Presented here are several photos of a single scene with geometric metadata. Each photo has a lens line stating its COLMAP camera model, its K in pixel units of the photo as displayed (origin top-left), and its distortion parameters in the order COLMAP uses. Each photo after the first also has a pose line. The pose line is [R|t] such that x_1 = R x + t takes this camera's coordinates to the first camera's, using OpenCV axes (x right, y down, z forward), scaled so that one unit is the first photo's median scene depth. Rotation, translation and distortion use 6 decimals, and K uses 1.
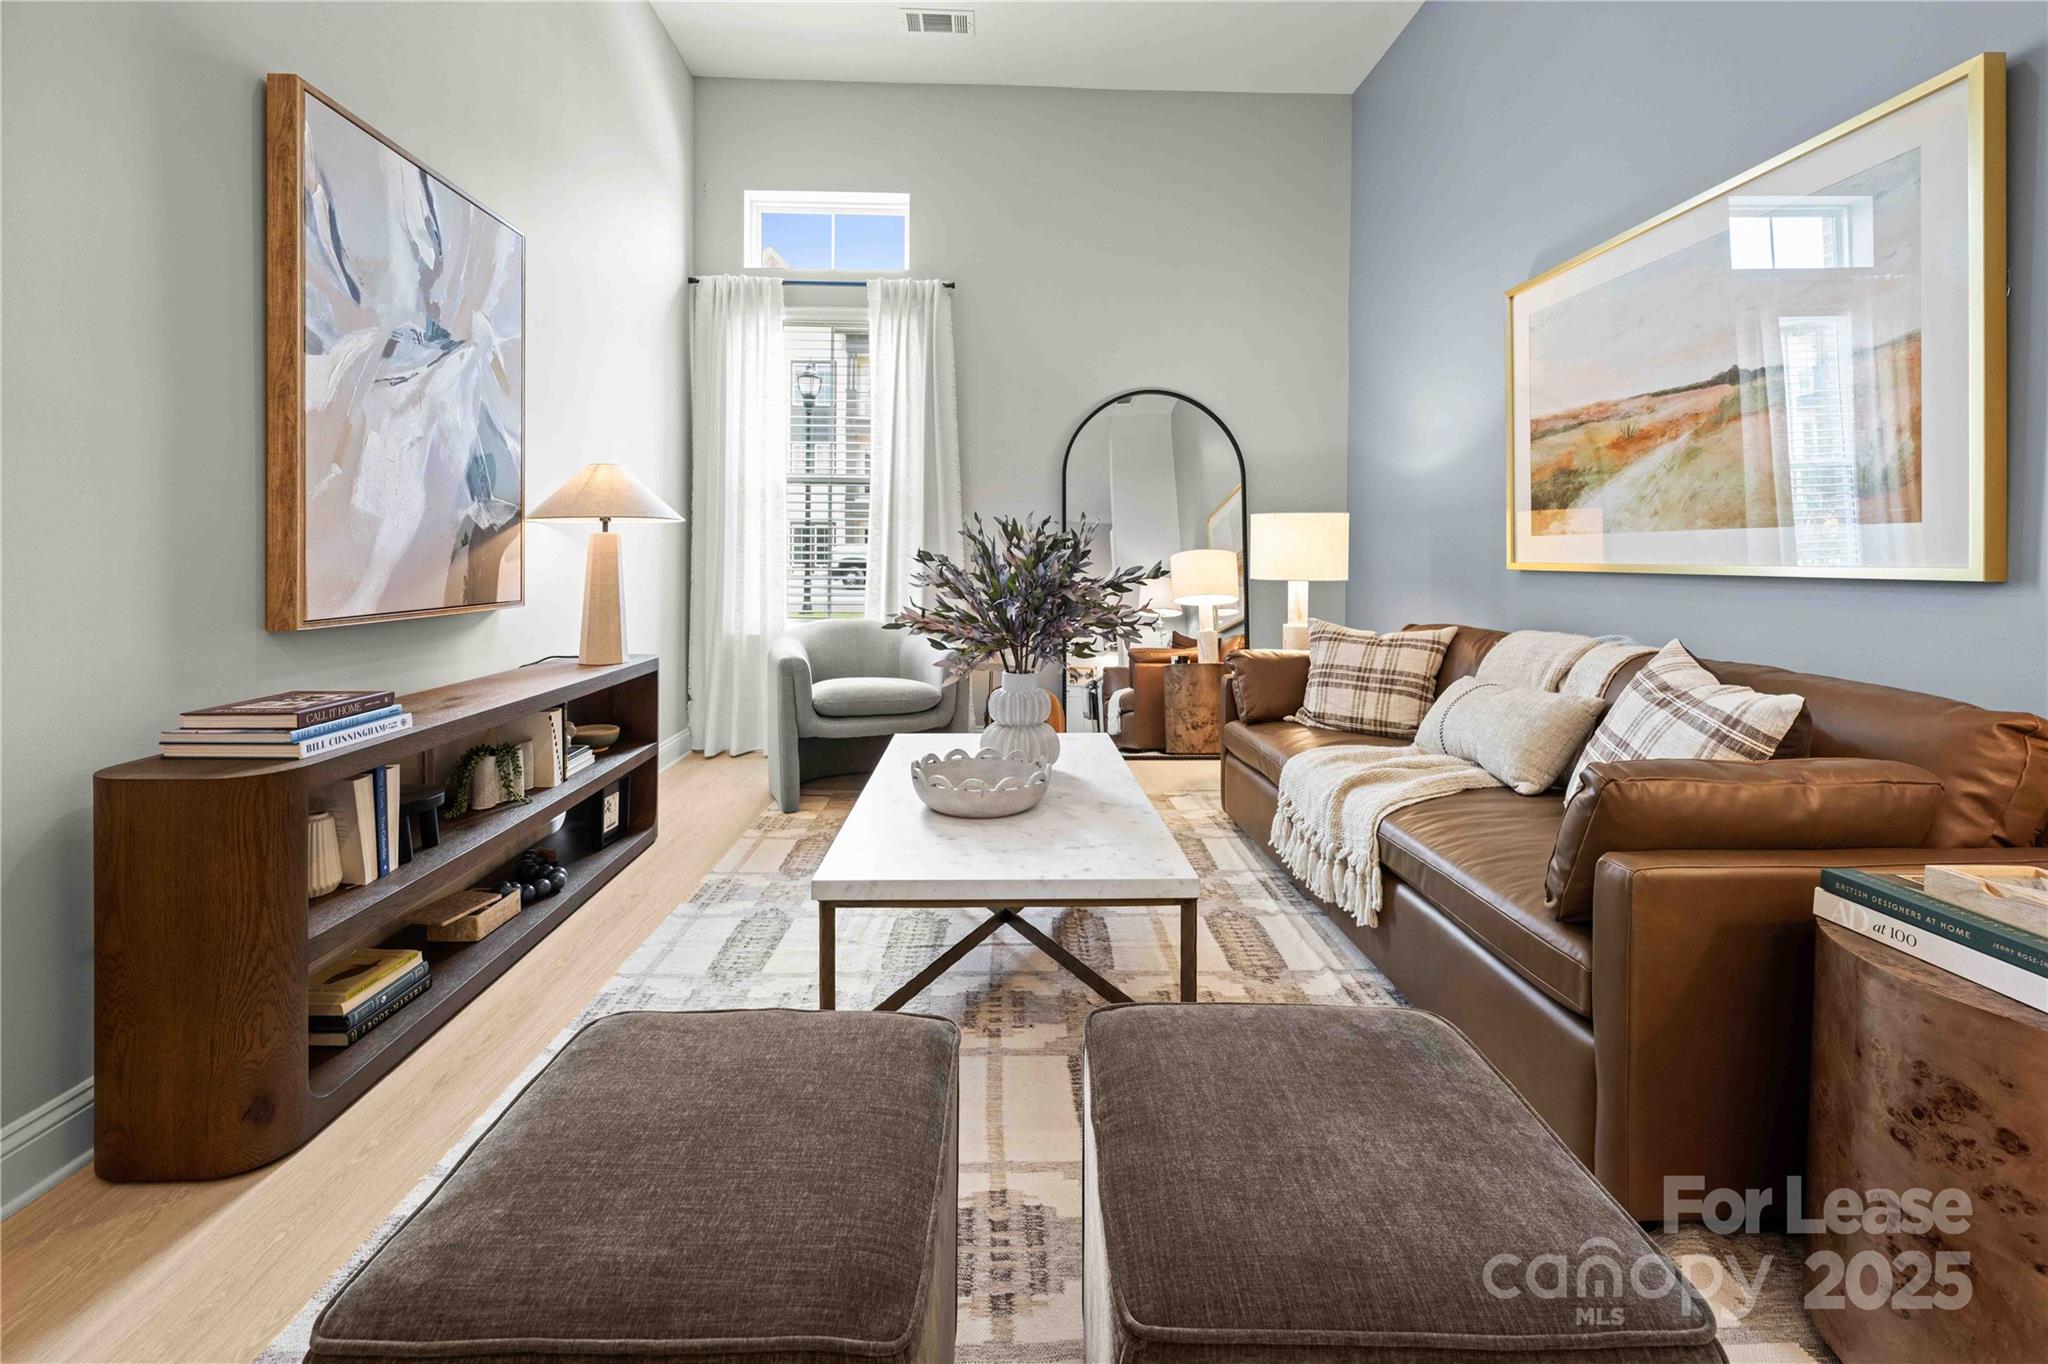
lens RADIAL K [[857.8, 0, 1021.3], [0, 857.8, 545.5], [0, 0, 1]] dist [0.000428, 0.000011]
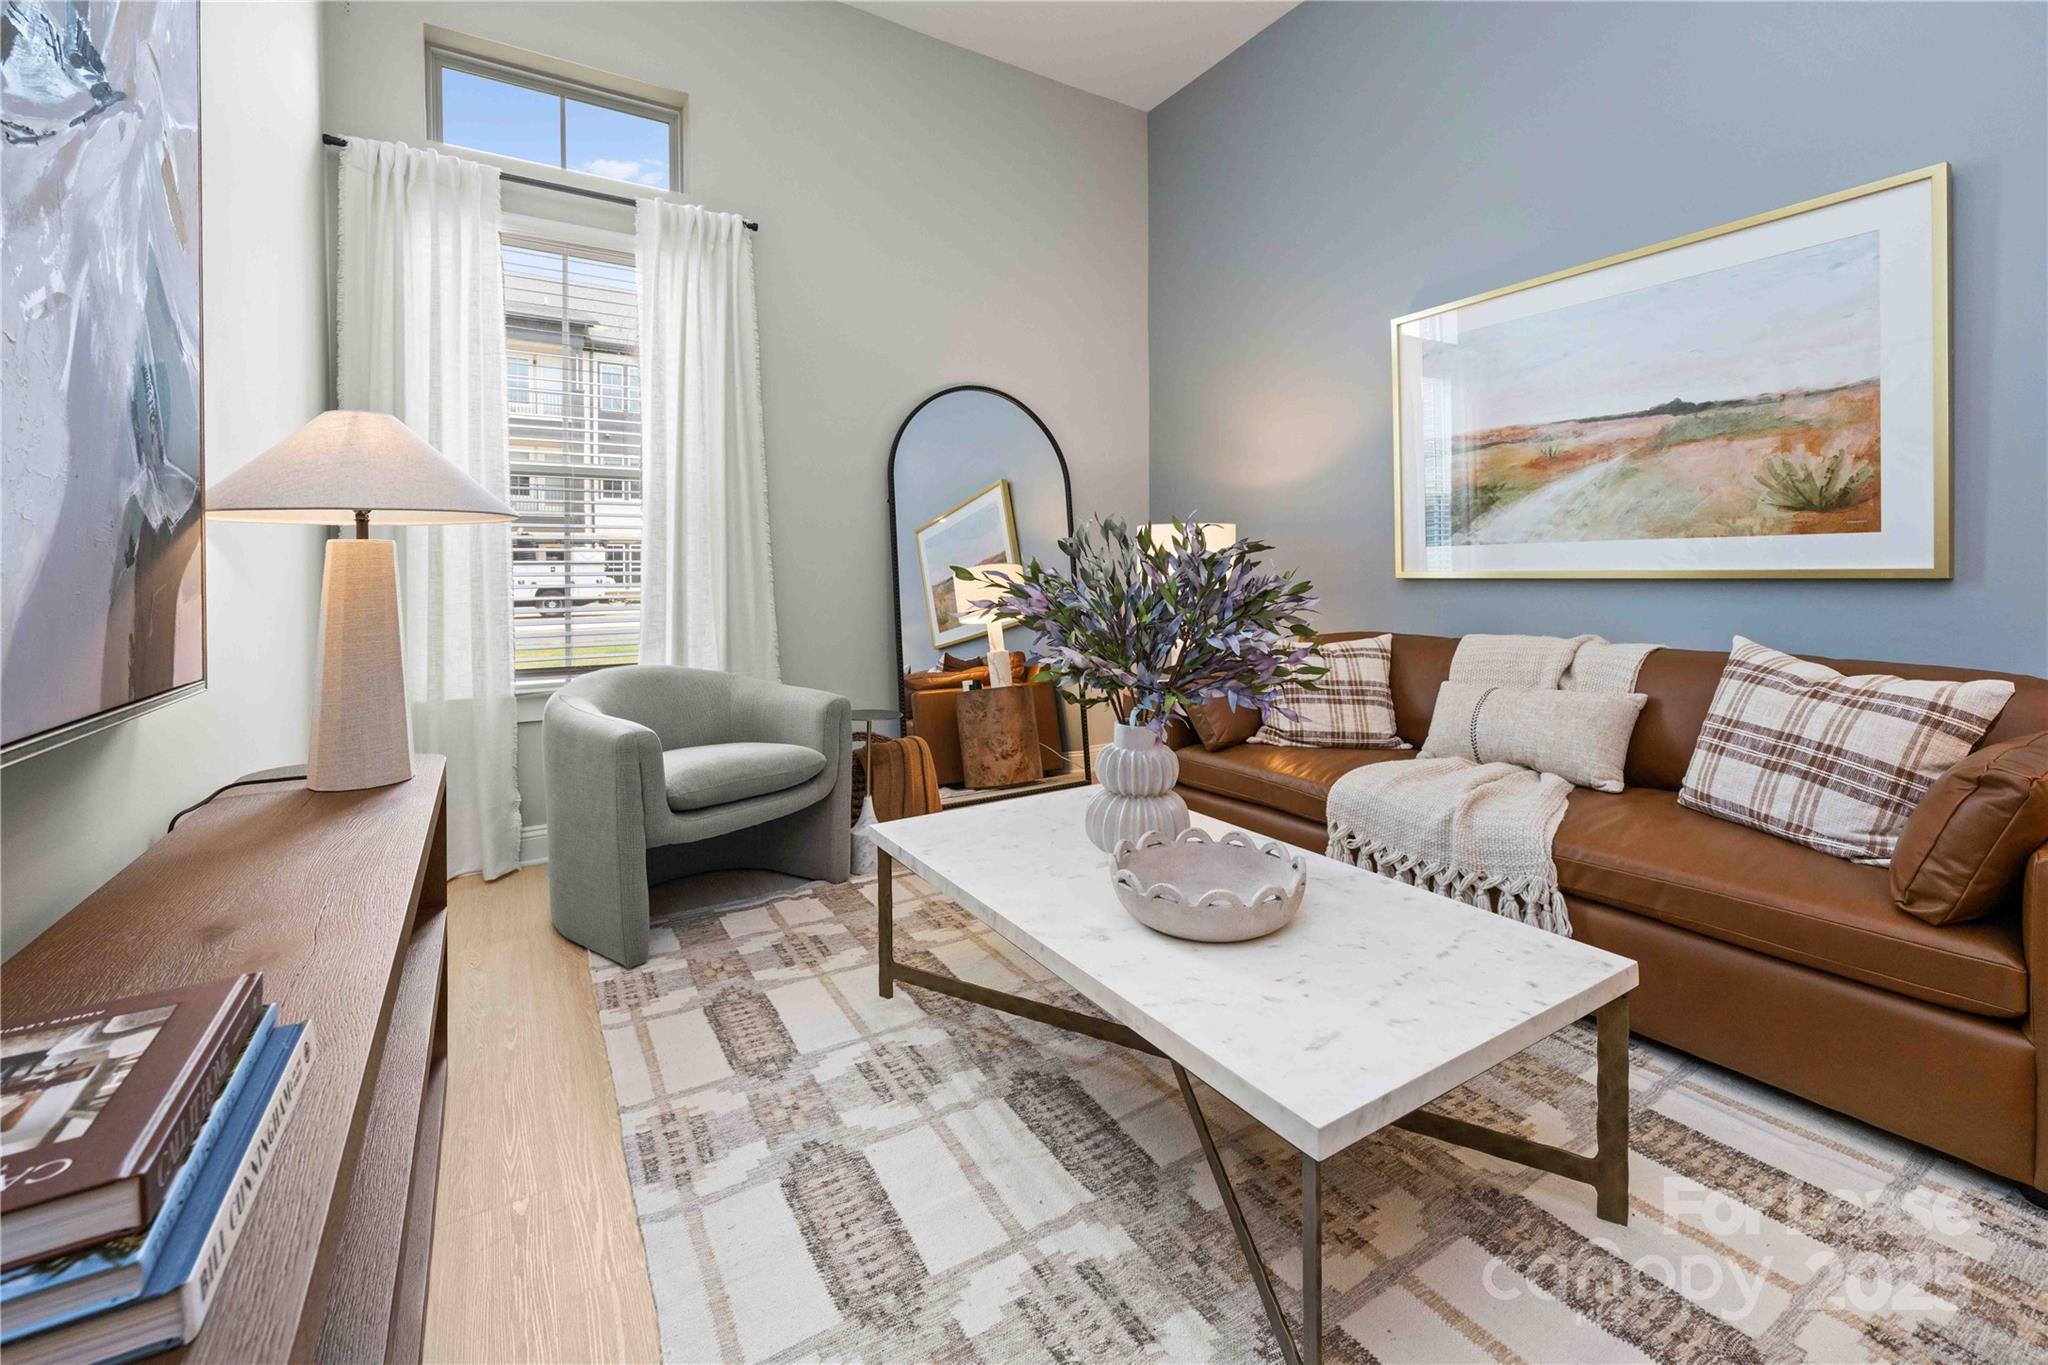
lens RADIAL K [[845.3, 0, 1024.2], [0, 845.3, 565.2], [0, 0, 1]] dist [-0.004744, 0.000228]
pose [[0.868979, -0.011090, 0.494724, -0.437711], [0.009536, 0.999938, 0.005664, 0.001586], [-0.494757, -0.000204, 0.869032, 0.379347]]
